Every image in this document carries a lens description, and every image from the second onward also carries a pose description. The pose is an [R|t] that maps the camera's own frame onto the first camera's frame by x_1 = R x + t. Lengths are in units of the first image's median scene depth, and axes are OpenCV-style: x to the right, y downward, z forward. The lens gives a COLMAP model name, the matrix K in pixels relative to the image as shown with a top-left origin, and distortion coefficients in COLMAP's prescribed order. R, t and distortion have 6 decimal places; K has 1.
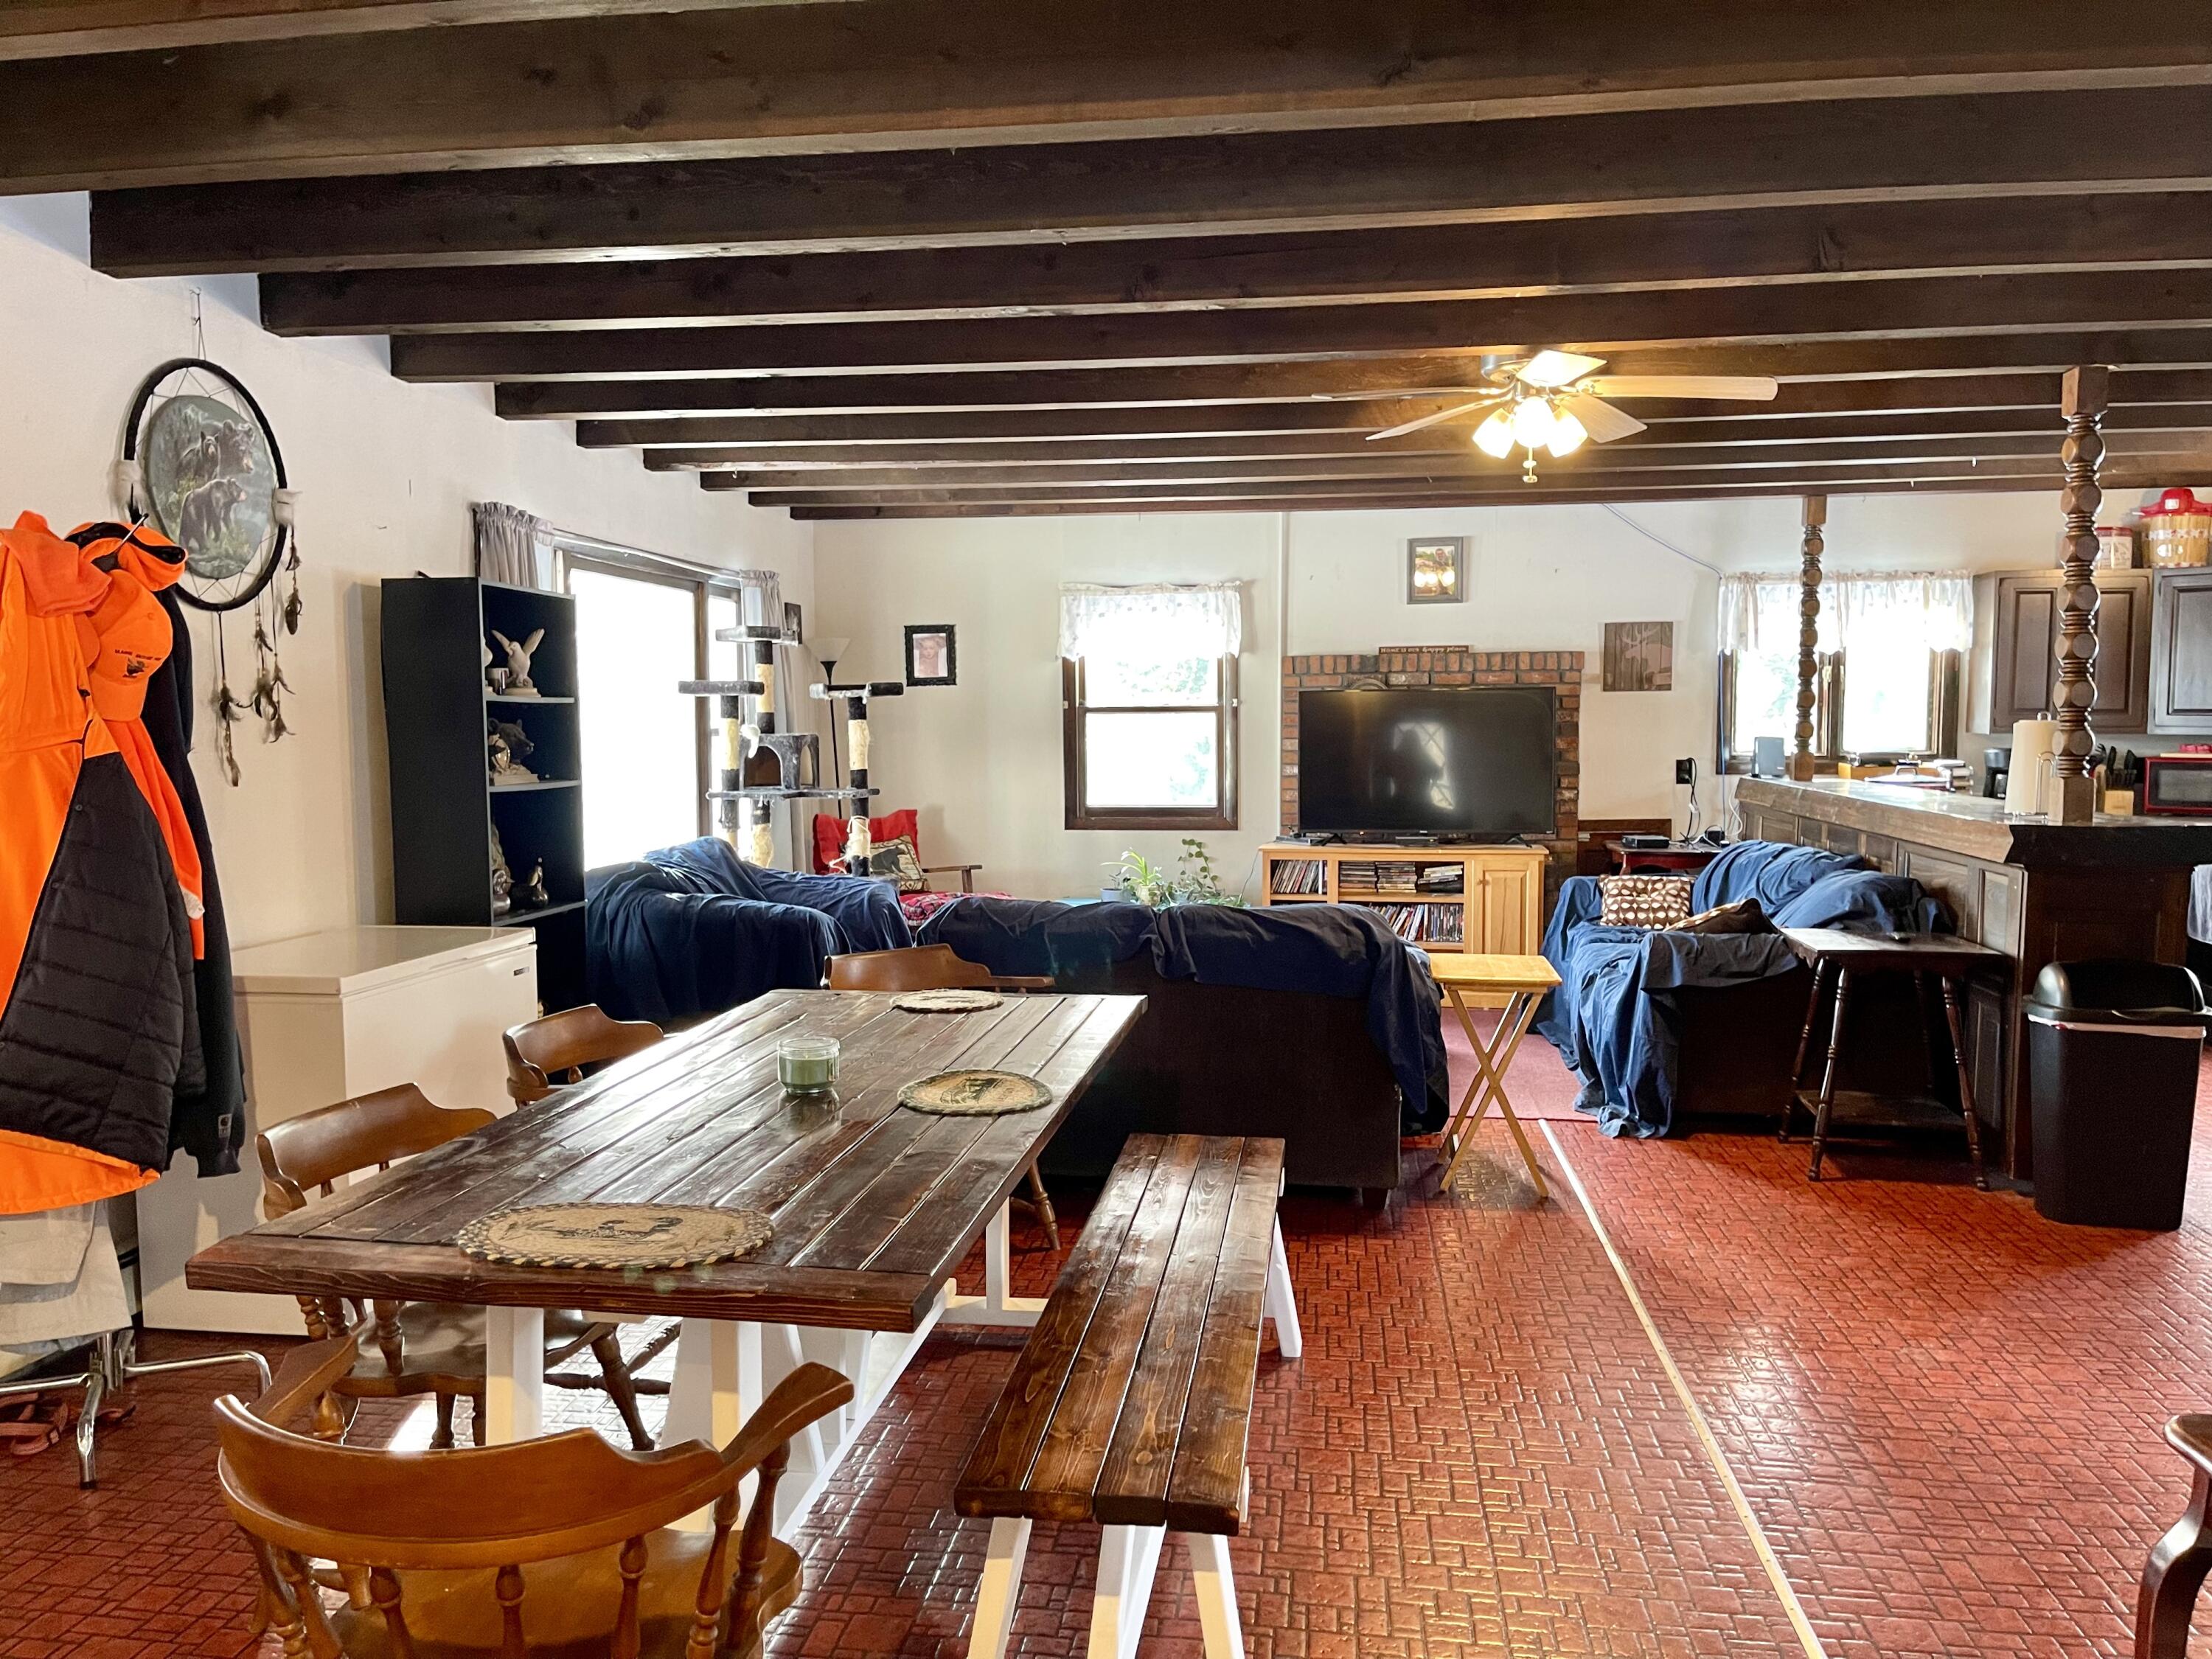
lens RADIAL K [[1669.9, 0, 1109.5], [0, 1669.9, 835.9], [0, 0, 1]] dist [0.057434, -0.060687]
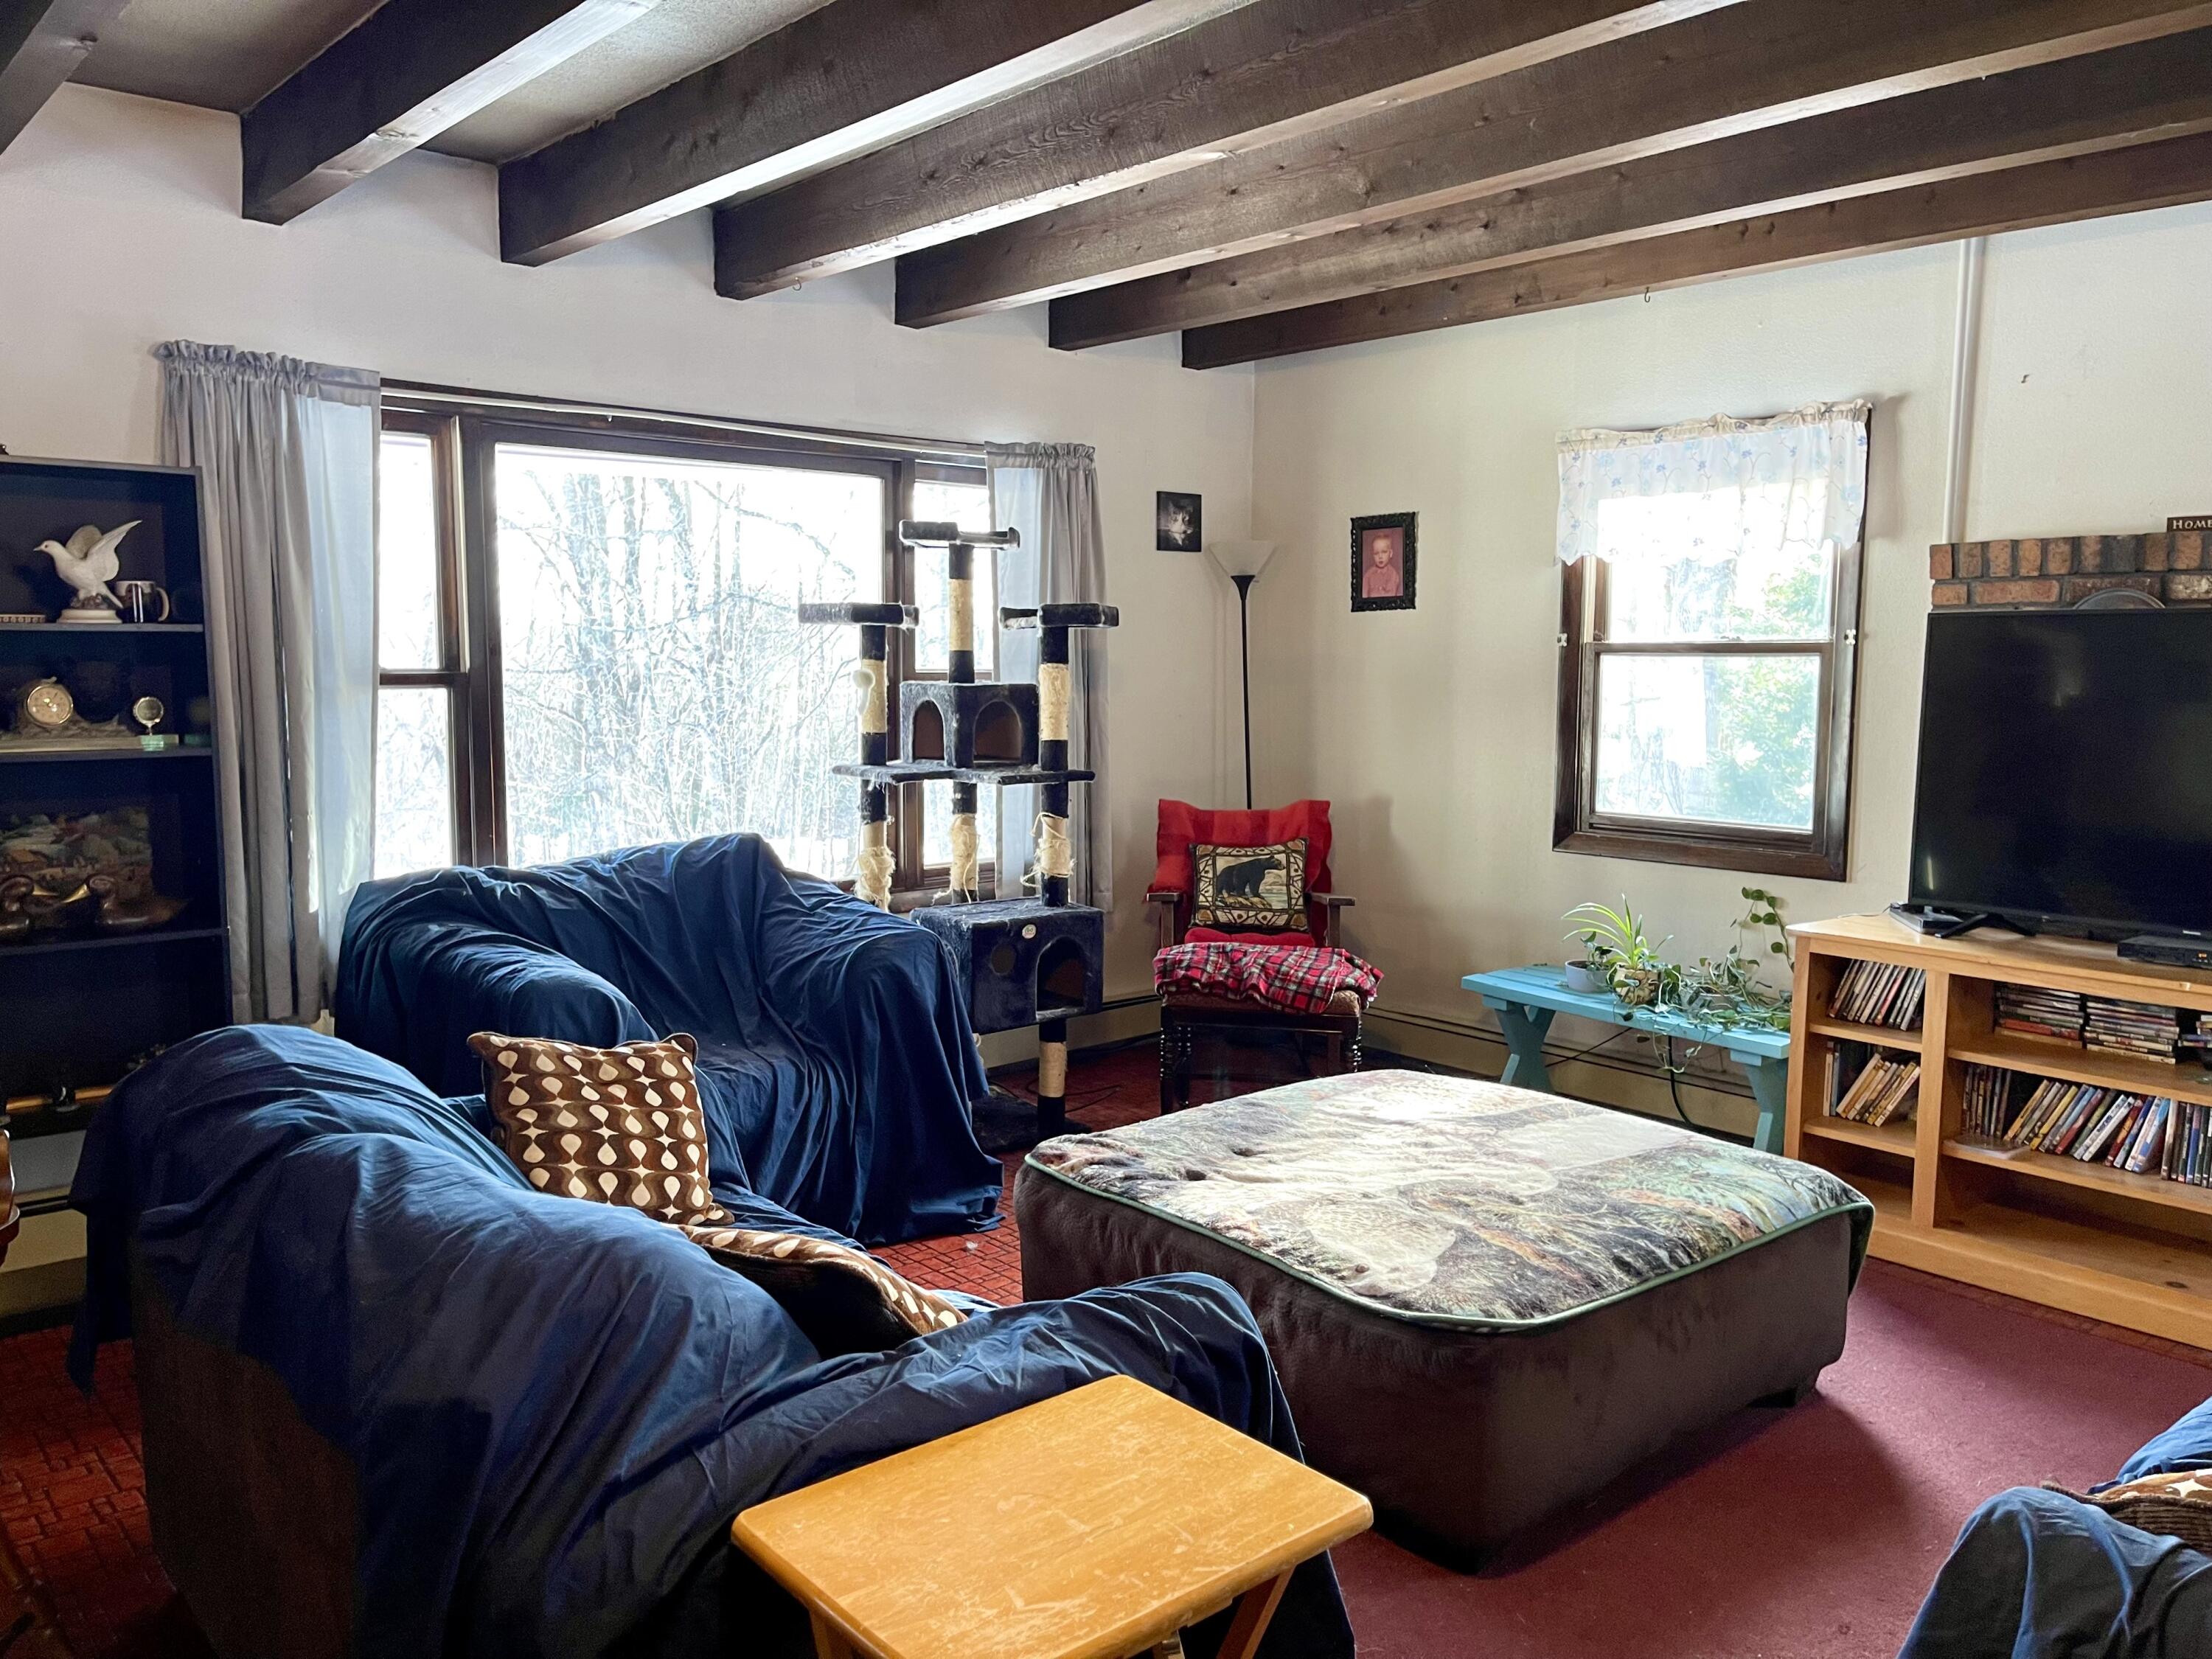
lens RADIAL K [[1669.9, 0, 1098.4], [0, 1669.9, 831.4], [0, 0, 1]] dist [0.057434, -0.060687]
pose [[0.757458, 0.080051, -0.647957, 0.243398], [-0.055984, 0.996763, 0.057699, -0.036989], [0.650479, -0.007429, 0.759488, 0.451399]]
